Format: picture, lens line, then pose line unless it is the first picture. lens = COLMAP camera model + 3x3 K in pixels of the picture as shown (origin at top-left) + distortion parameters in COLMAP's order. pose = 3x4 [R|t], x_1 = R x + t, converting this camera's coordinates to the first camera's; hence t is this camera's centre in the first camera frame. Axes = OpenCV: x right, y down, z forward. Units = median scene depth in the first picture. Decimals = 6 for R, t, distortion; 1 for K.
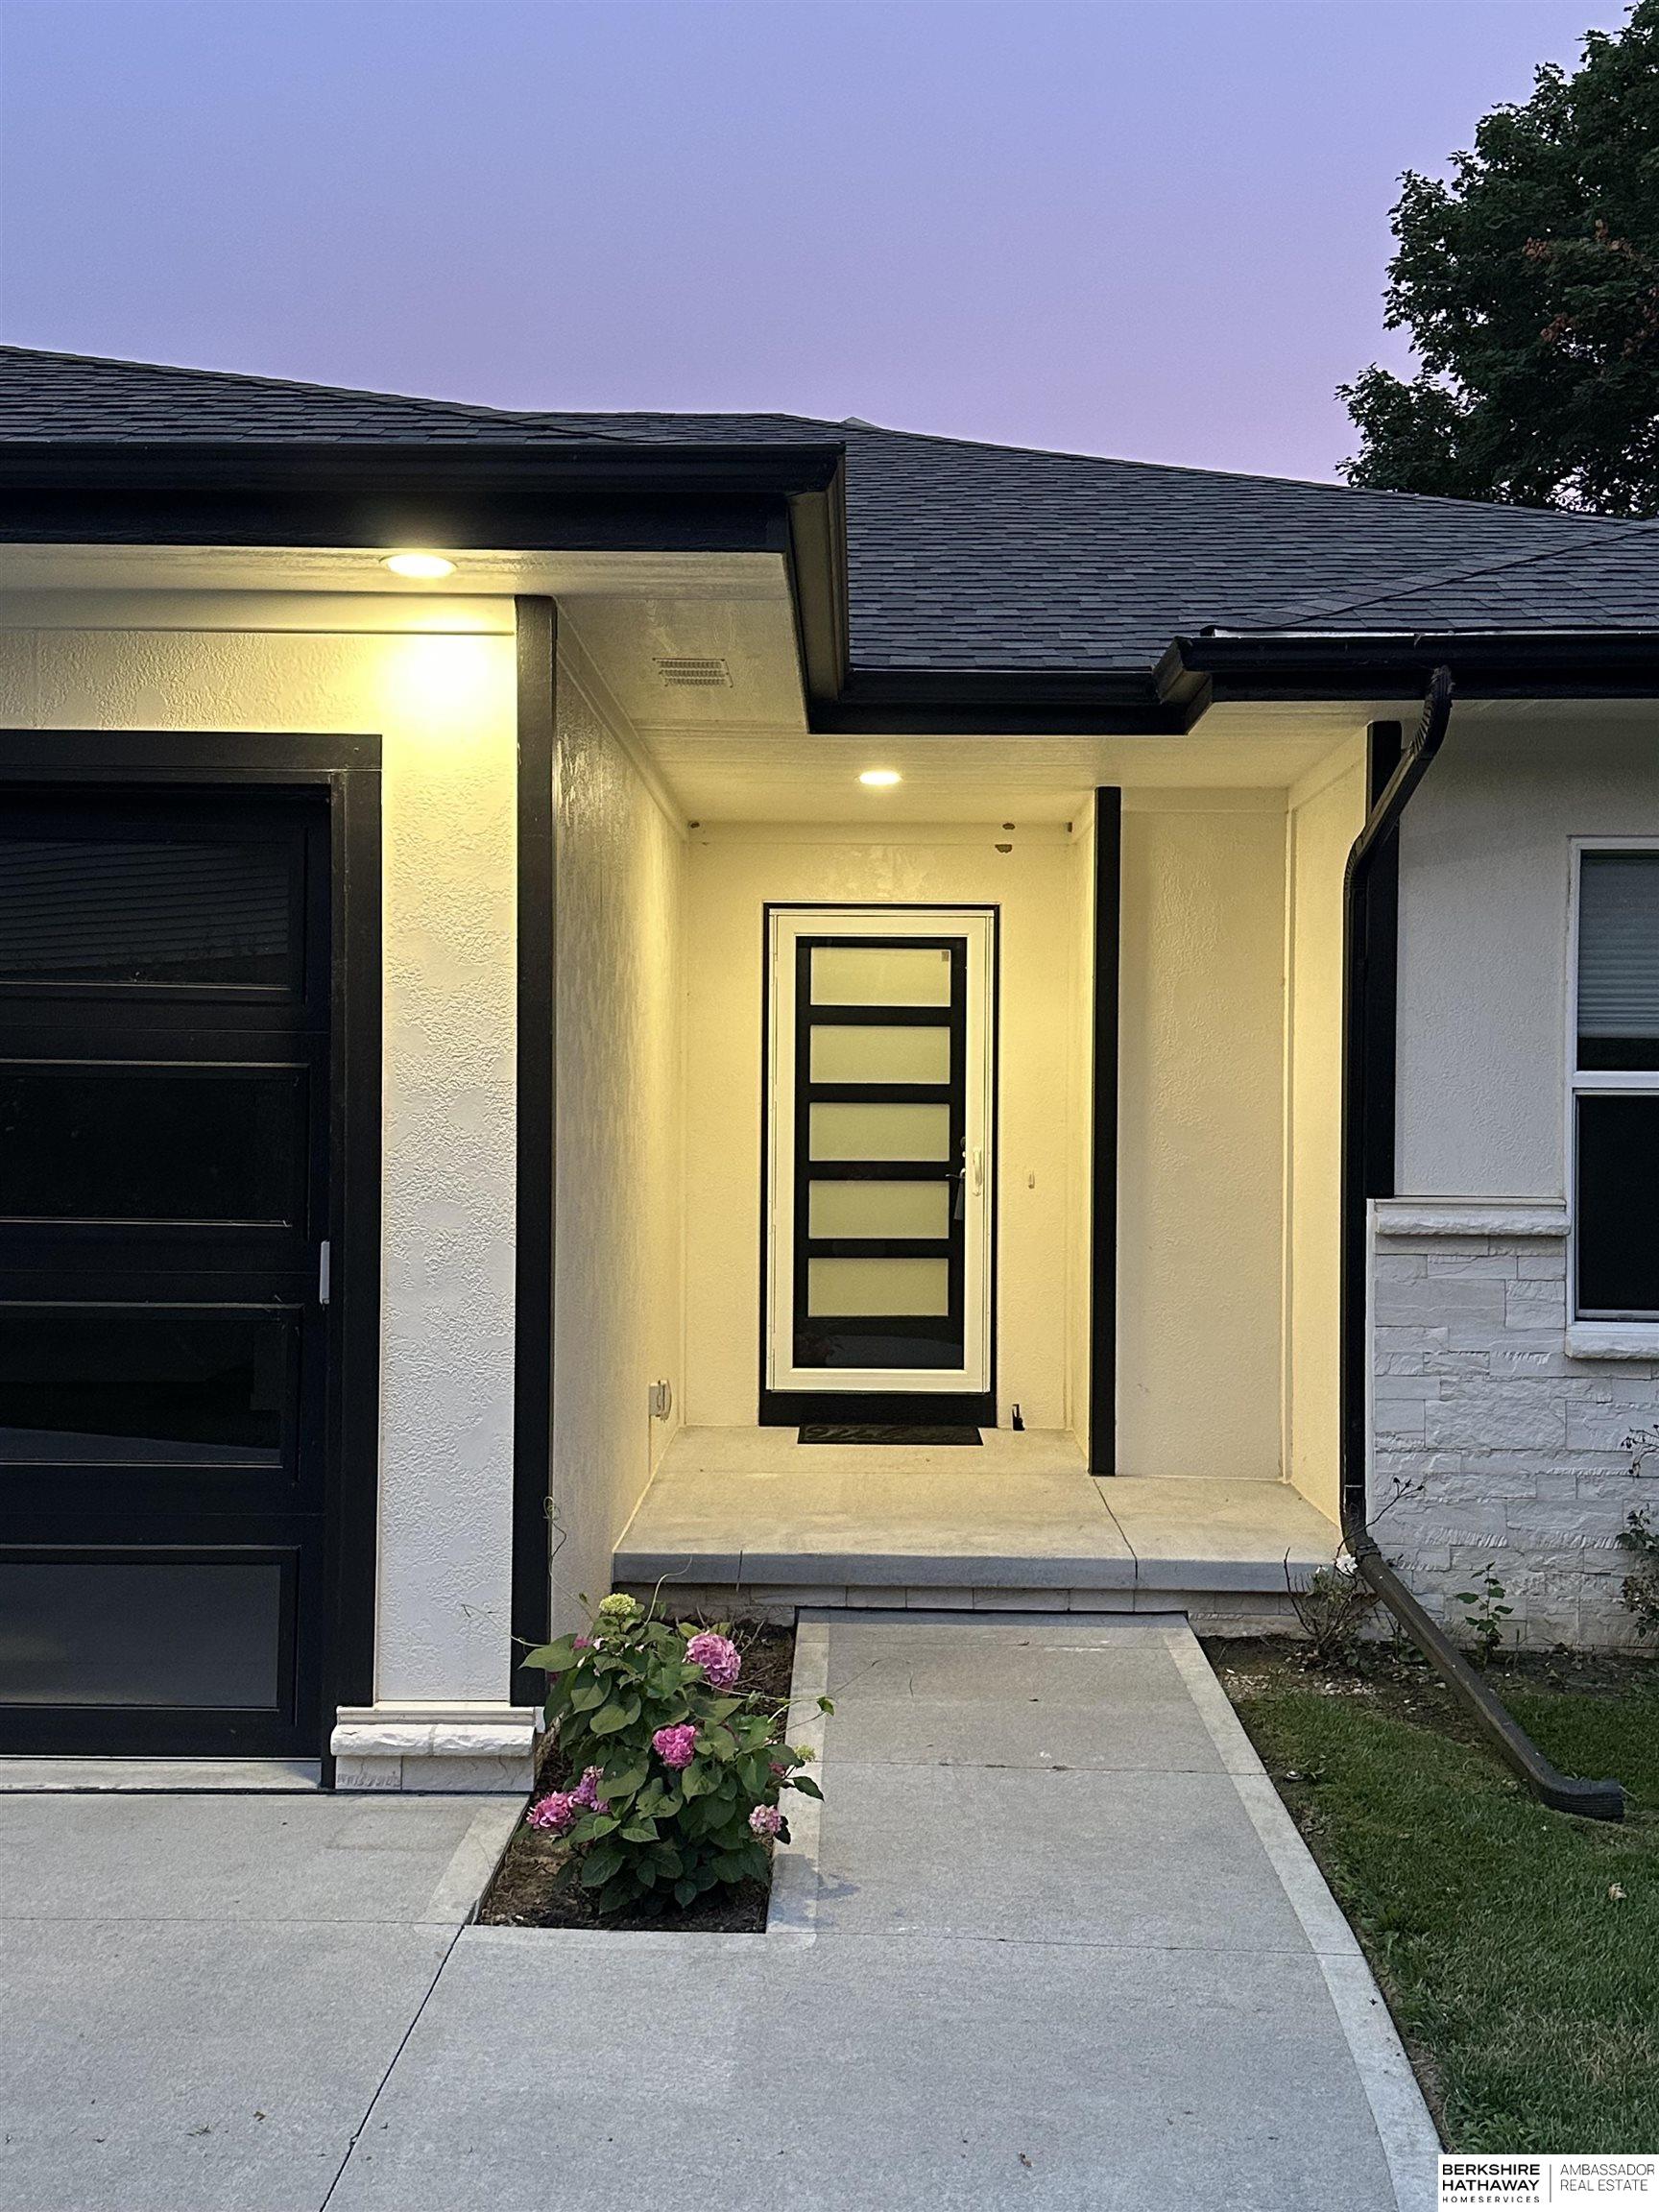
lens RADIAL K [[2313.6, 0, 829.5], [0, 2313.6, 1106.0], [0, 0, 1]] dist [0.201812, -0.463171]
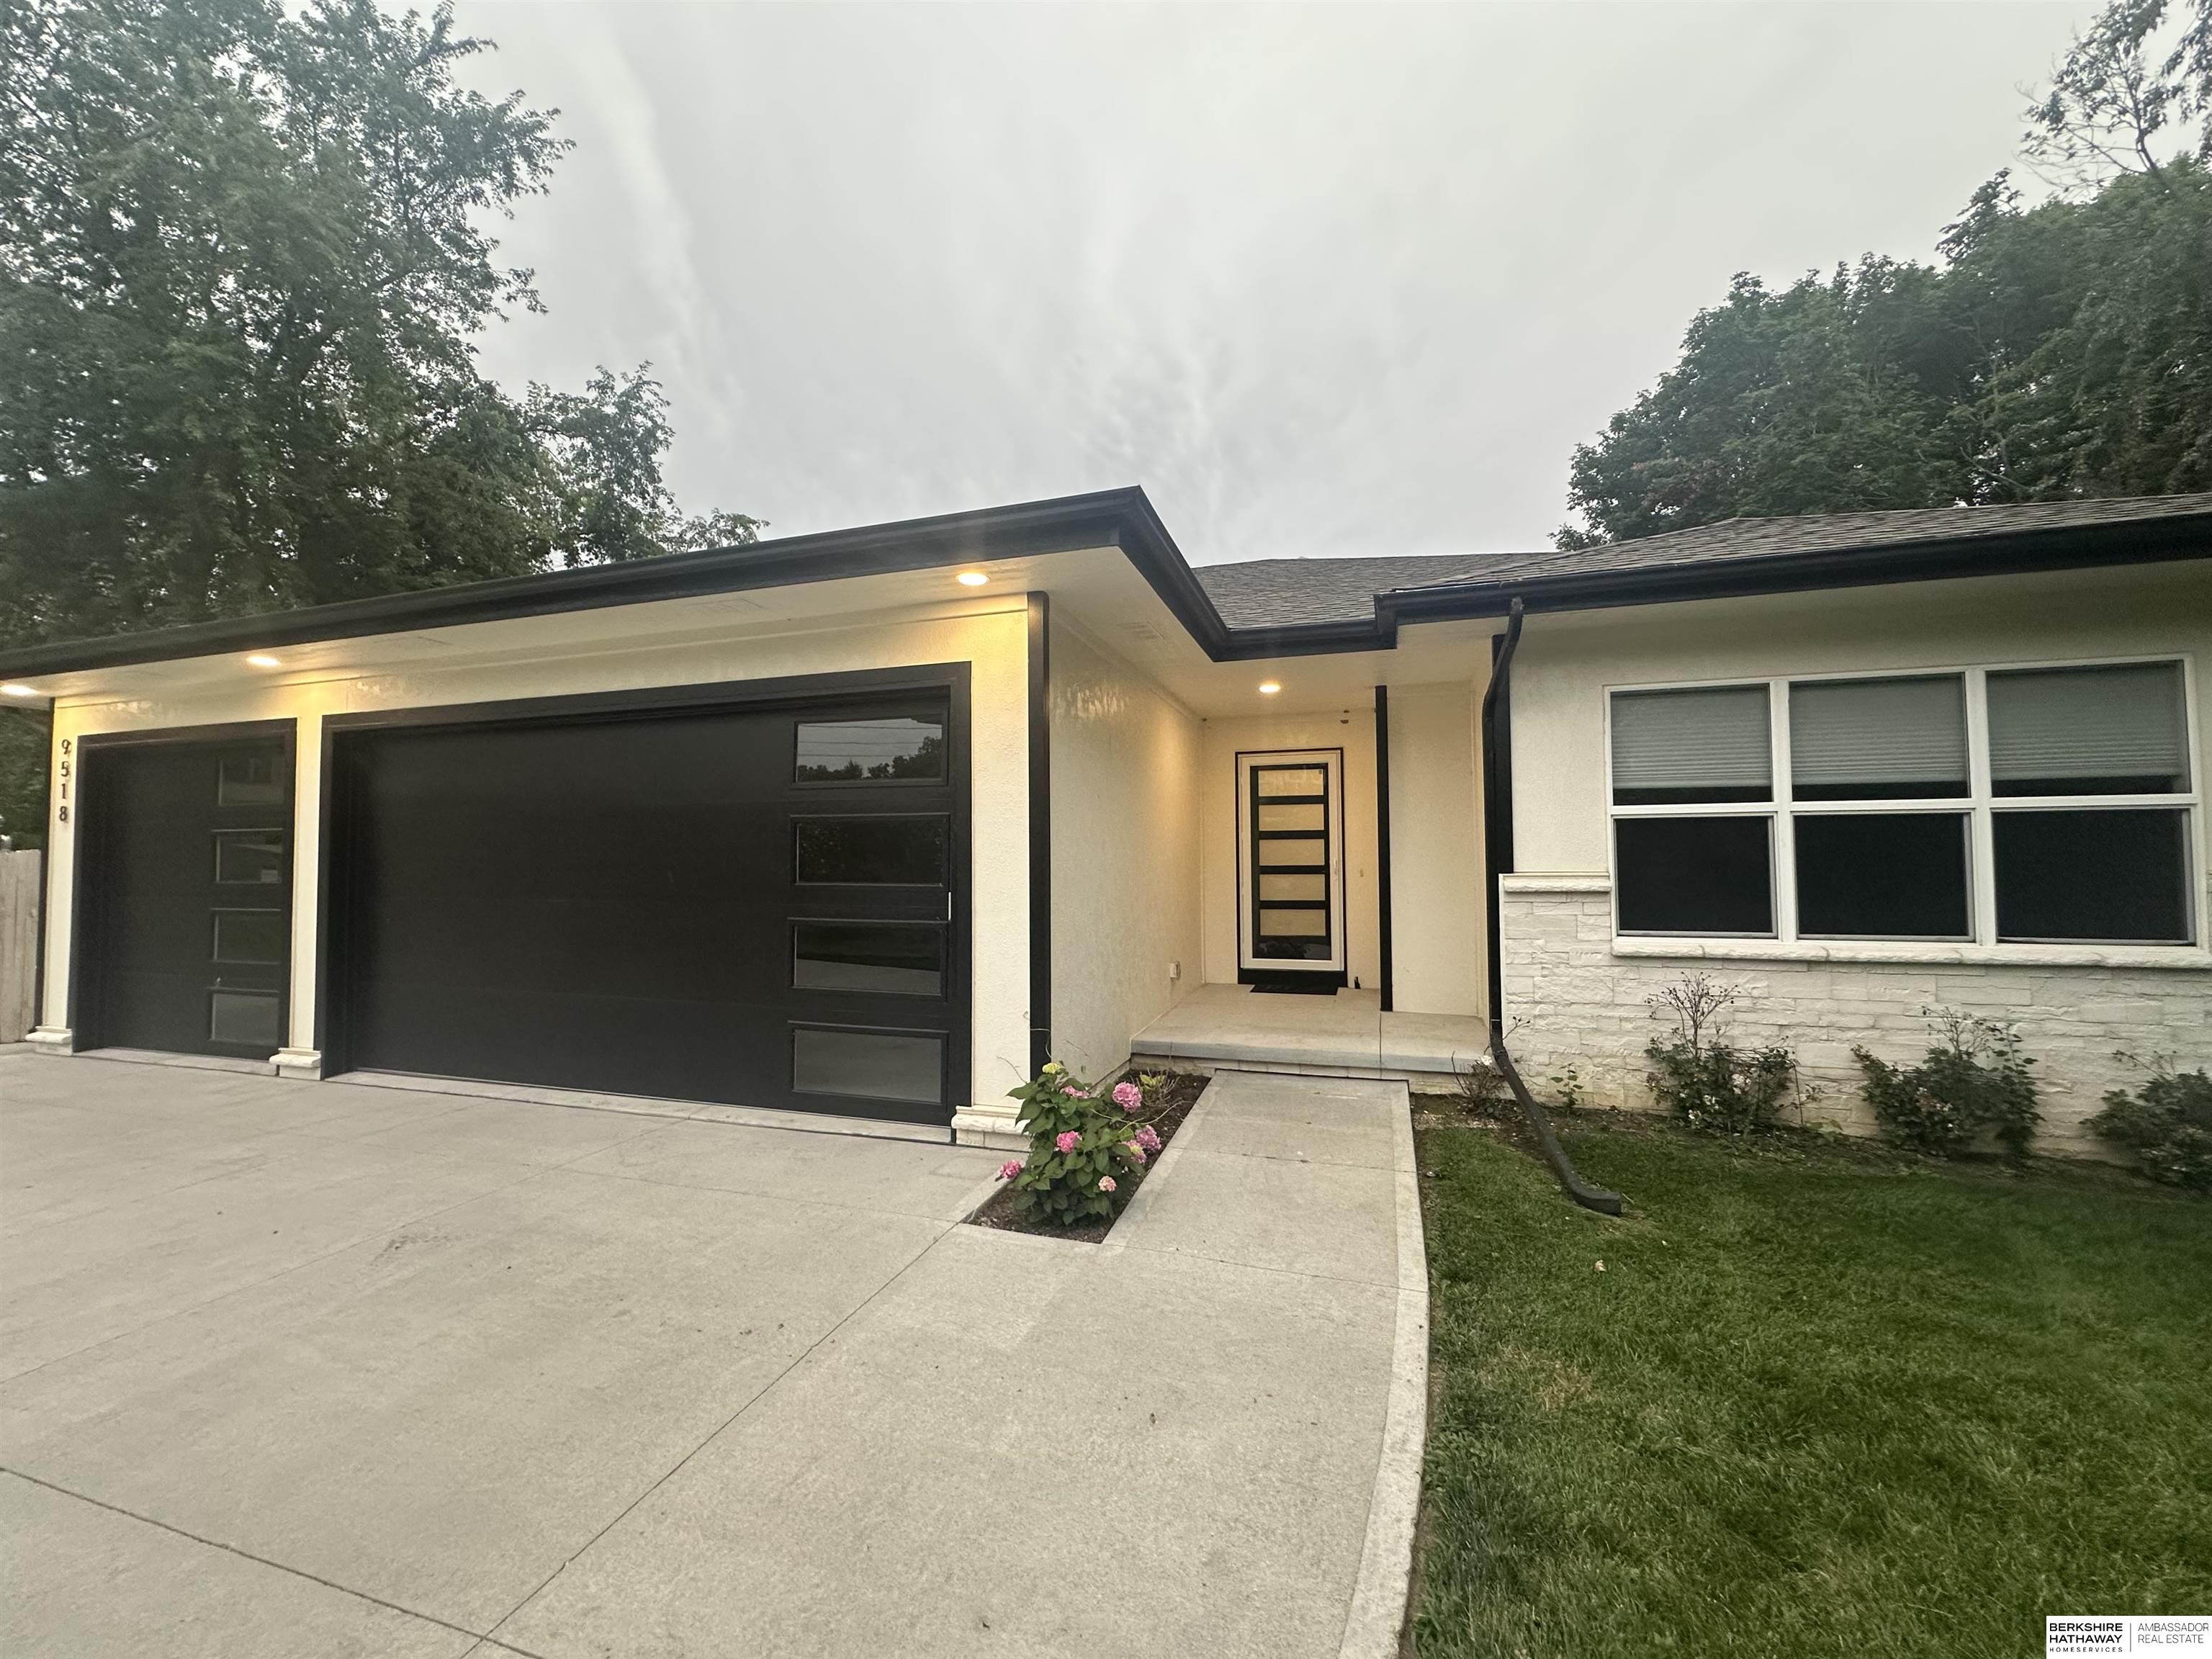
lens RADIAL K [[880.9, 0, 1103.5], [0, 880.9, 824.3], [0, 0, 1]] dist [-0.002097, 0.000219]
pose [[0.958182, -0.026891, -0.284892, 0.126014], [0.015167, 0.998948, -0.043279, 0.025608], [0.285756, 0.037149, 0.957582, 0.195928]]
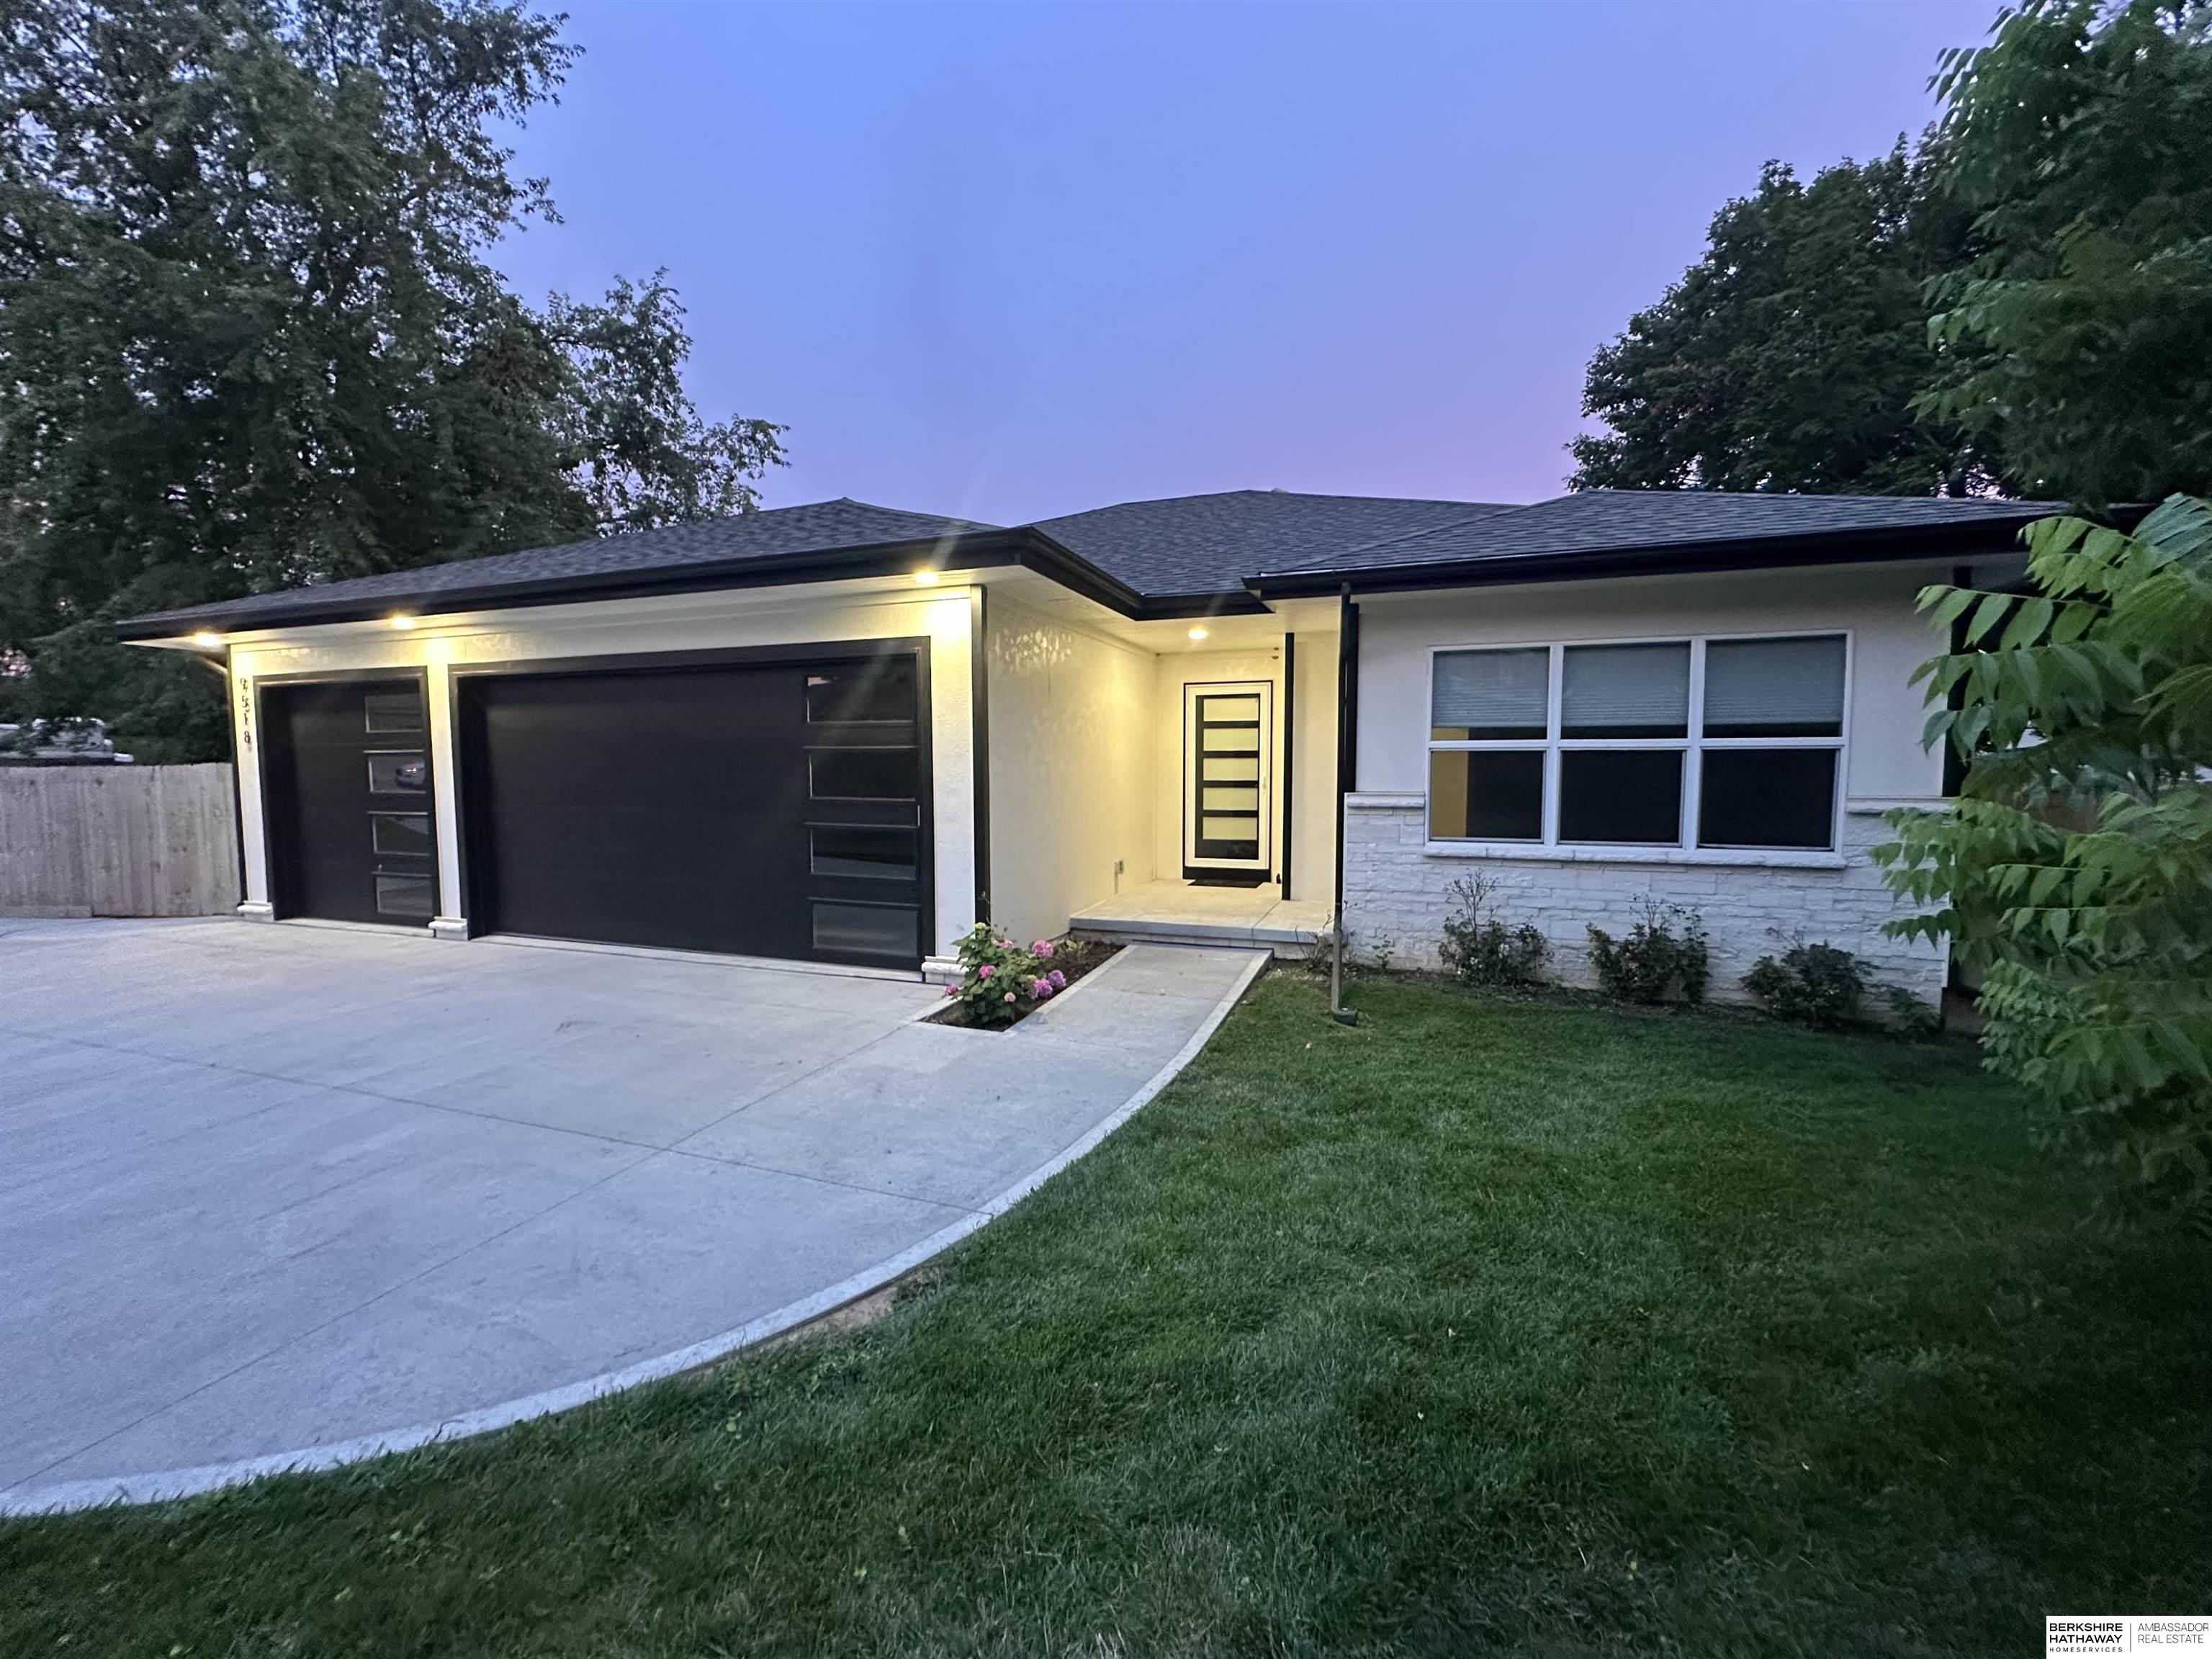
lens RADIAL K [[911.1, 0, 1100.8], [0, 911.1, 821.8], [0, 0, 1]] dist [-0.001013, -0.000465]
pose [[0.944039, 0.009825, -0.329688, 0.313948], [0.011254, 0.998015, 0.061968, 0.006915], [0.329642, -0.062210, 0.942054, -0.028444]]
